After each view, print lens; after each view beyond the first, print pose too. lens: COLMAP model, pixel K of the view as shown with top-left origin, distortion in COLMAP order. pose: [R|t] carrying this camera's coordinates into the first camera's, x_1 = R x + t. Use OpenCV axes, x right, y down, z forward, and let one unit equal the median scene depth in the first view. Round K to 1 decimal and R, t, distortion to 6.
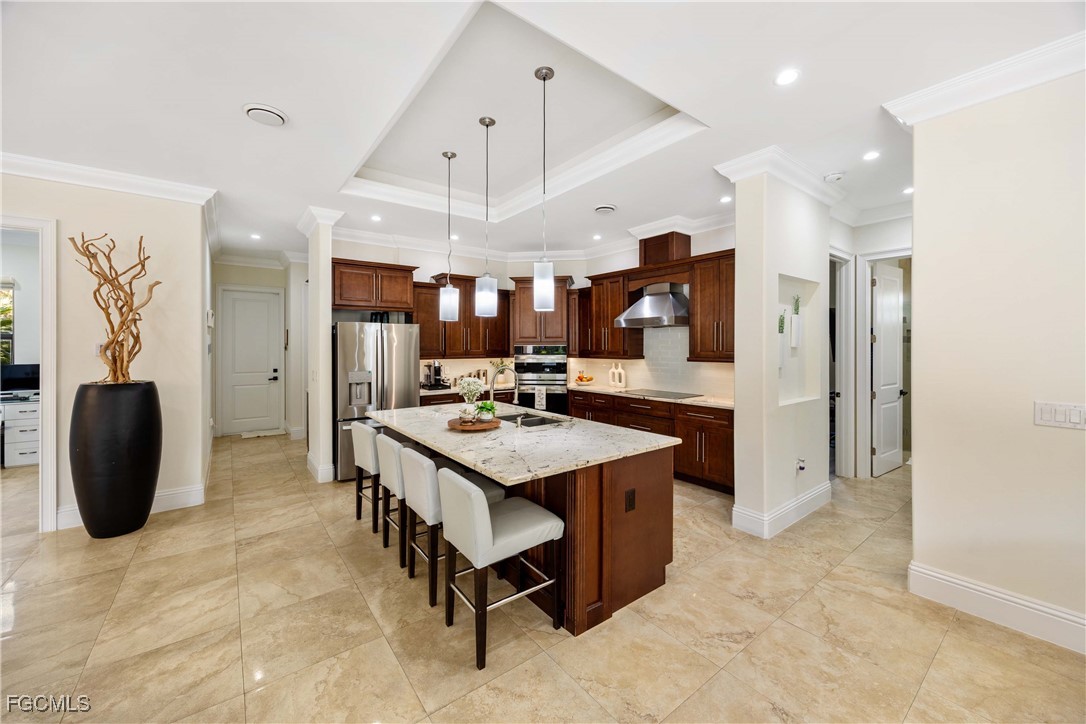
lens RADIAL K [[421.8, 0, 545.2], [0, 421.8, 345.6], [0, 0, 1]] dist [-0.004732, 0.000834]
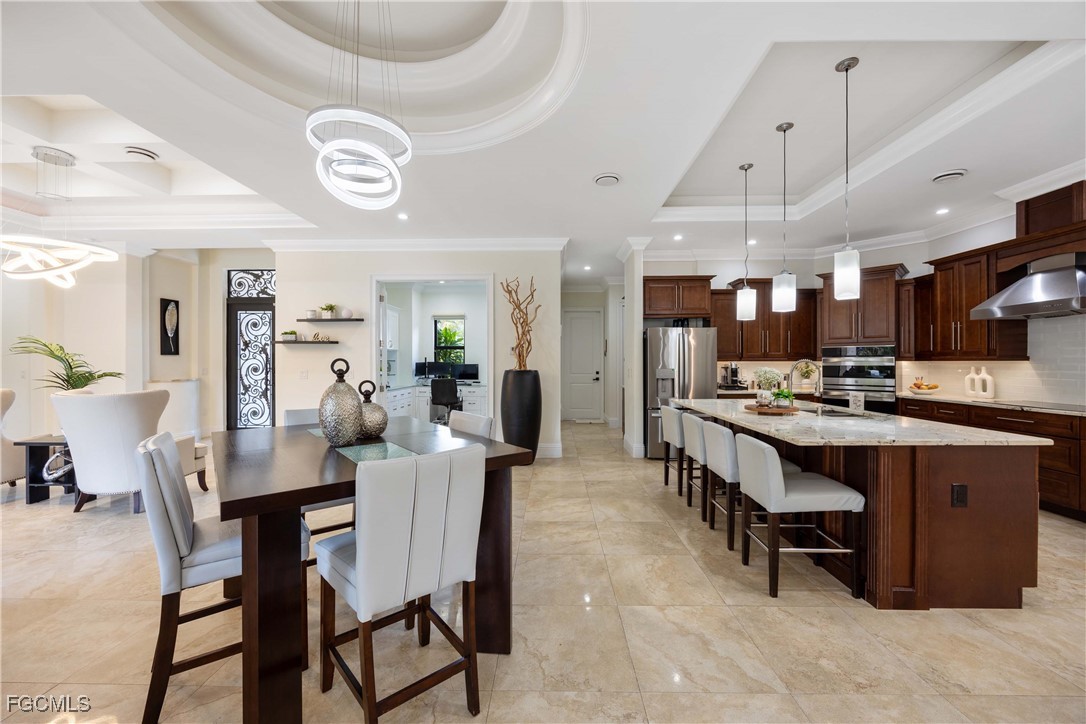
lens RADIAL K [[421.8, 0, 541.9], [0, 421.8, 361.6], [0, 0, 1]] dist [-0.004732, 0.000834]
pose [[0.779170, 0.000467, -0.626812, 0.035142], [0.000408, 0.999999, 0.001253, 0.039002], [0.626812, -0.001232, 0.779169, -0.145427]]
